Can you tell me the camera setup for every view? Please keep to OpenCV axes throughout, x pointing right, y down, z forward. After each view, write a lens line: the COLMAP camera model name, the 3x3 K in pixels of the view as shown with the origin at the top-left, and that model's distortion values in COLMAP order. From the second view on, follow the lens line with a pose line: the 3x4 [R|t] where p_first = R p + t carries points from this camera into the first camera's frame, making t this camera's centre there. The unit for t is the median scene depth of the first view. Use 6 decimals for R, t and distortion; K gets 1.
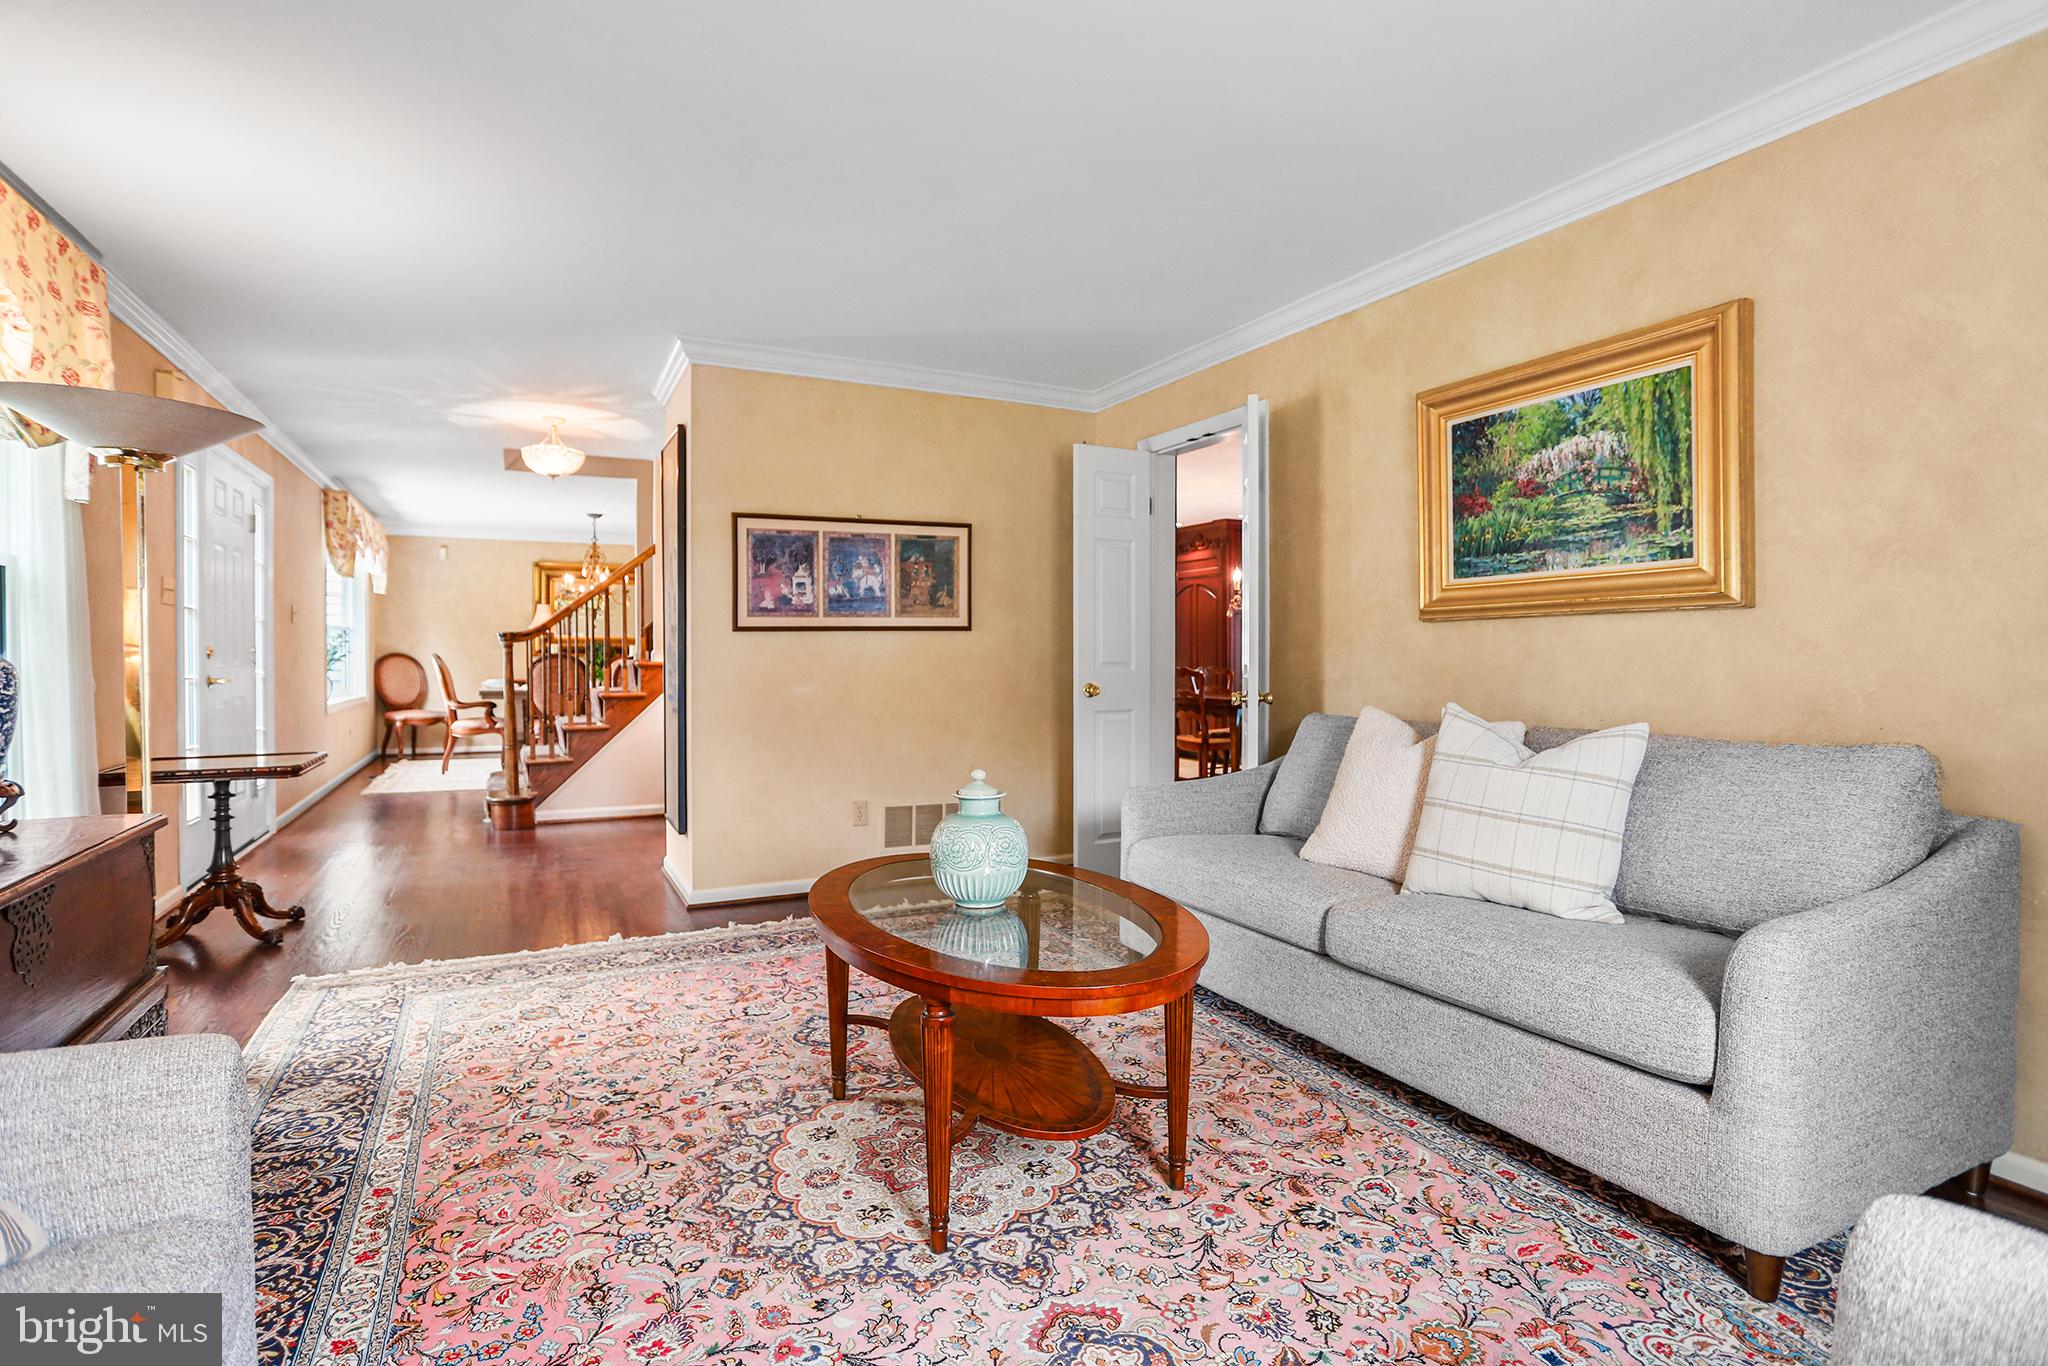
lens RADIAL K [[996.4, 0, 1026.2], [0, 996.4, 683.4], [0, 0, 1]] dist [-0.043920, 0.008634]
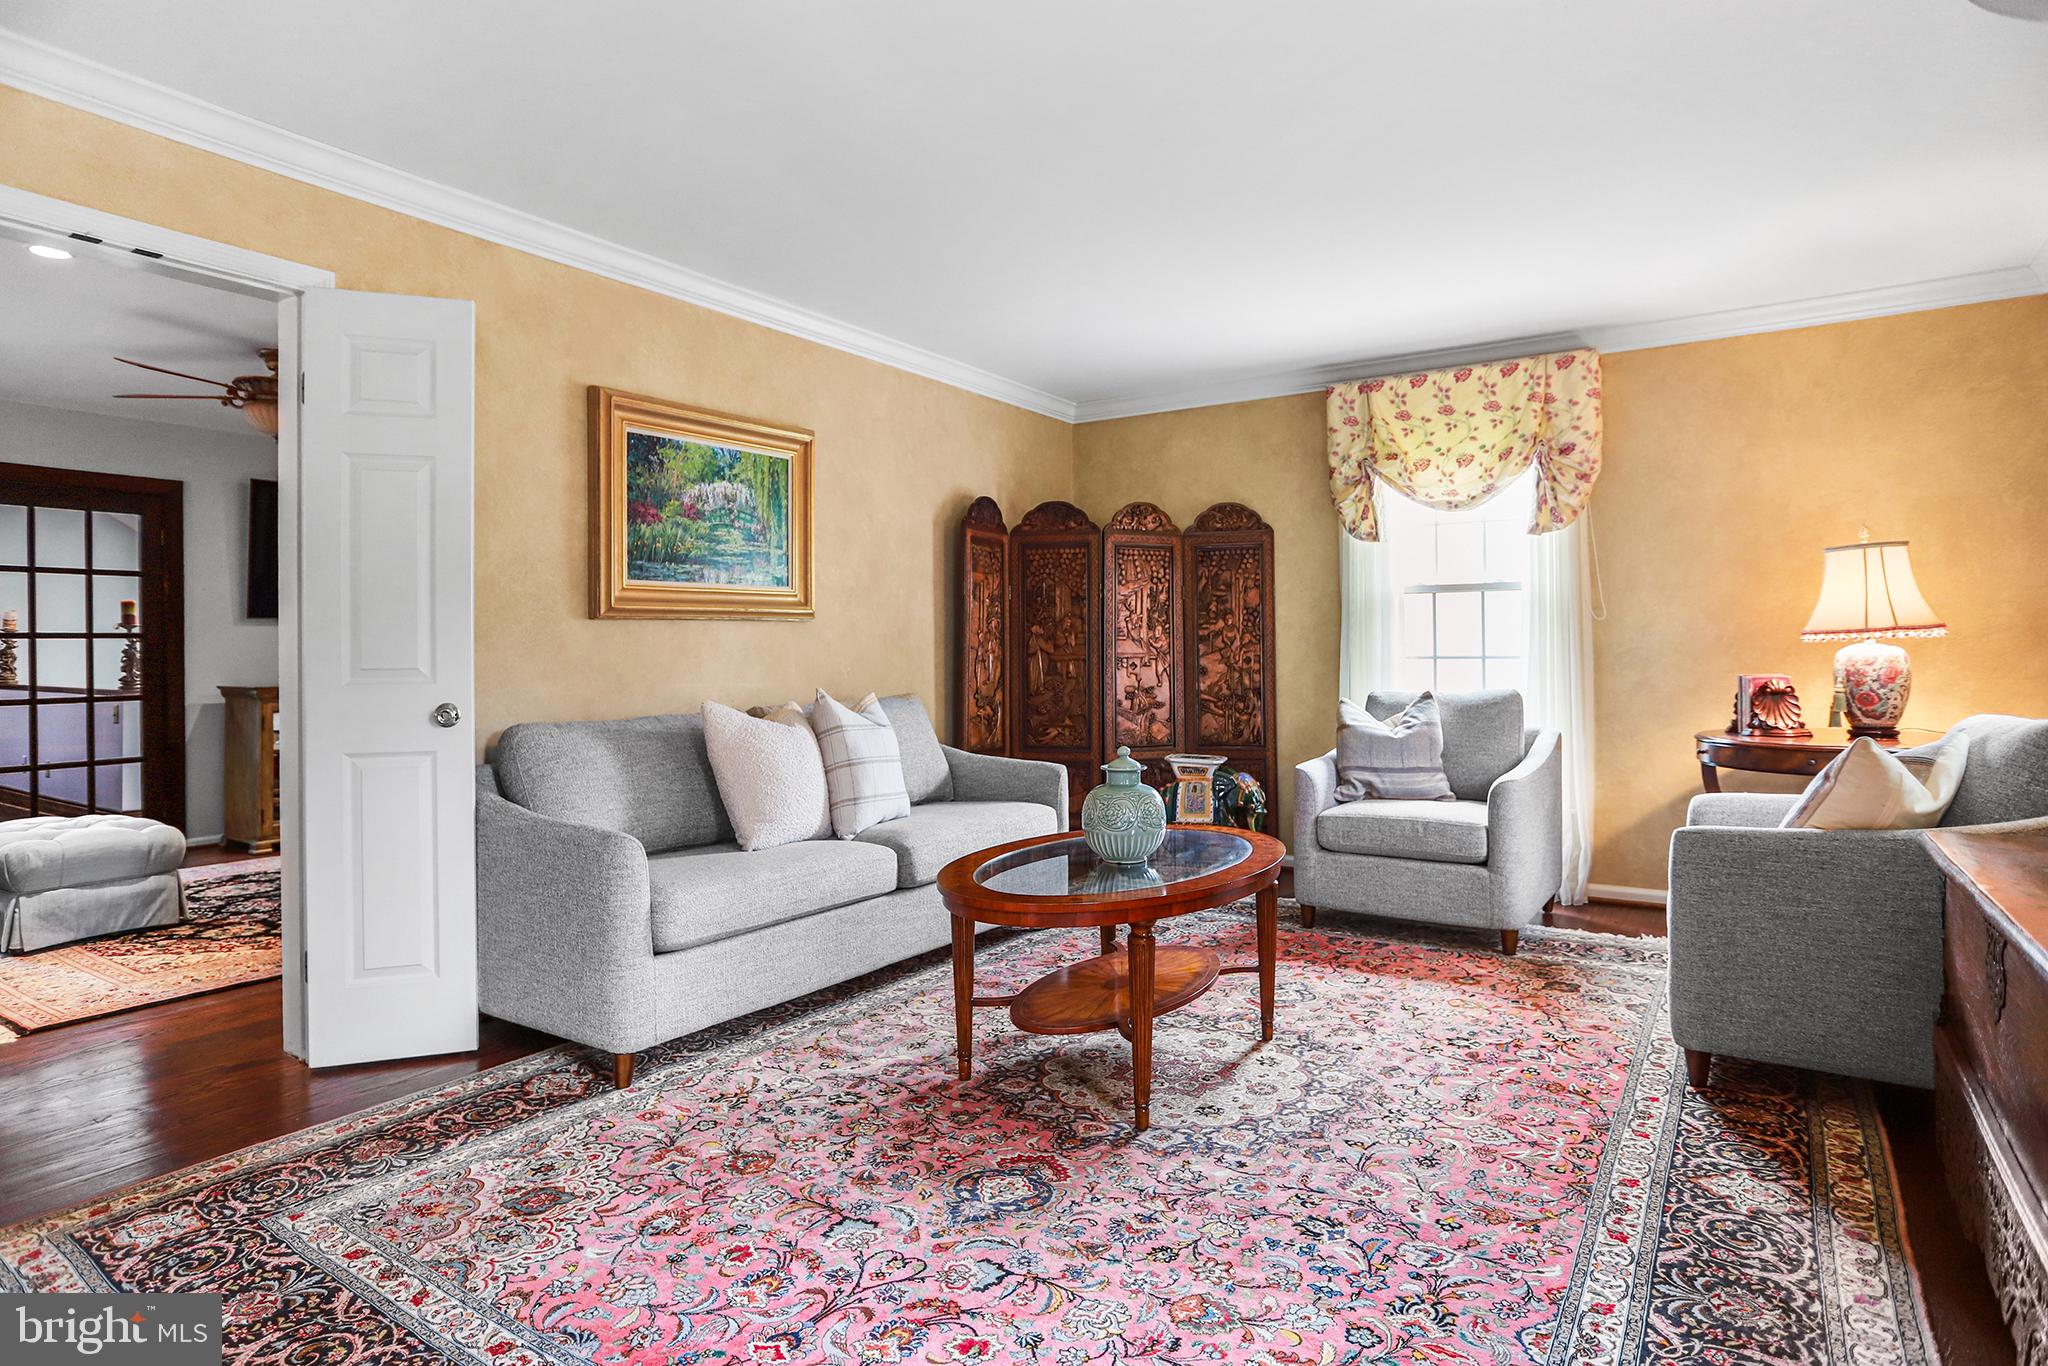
lens RADIAL K [[1114.1, 0, 1017.5], [0, 1114.1, 669.5], [0, 0, 1]] dist [-0.057356, 0.008024]
pose [[-0.483965, -0.007753, 0.875053, -0.934659], [0.032071, 0.999132, 0.026590, -0.033738], [-0.874499, 0.040933, -0.483296, 1.437890]]
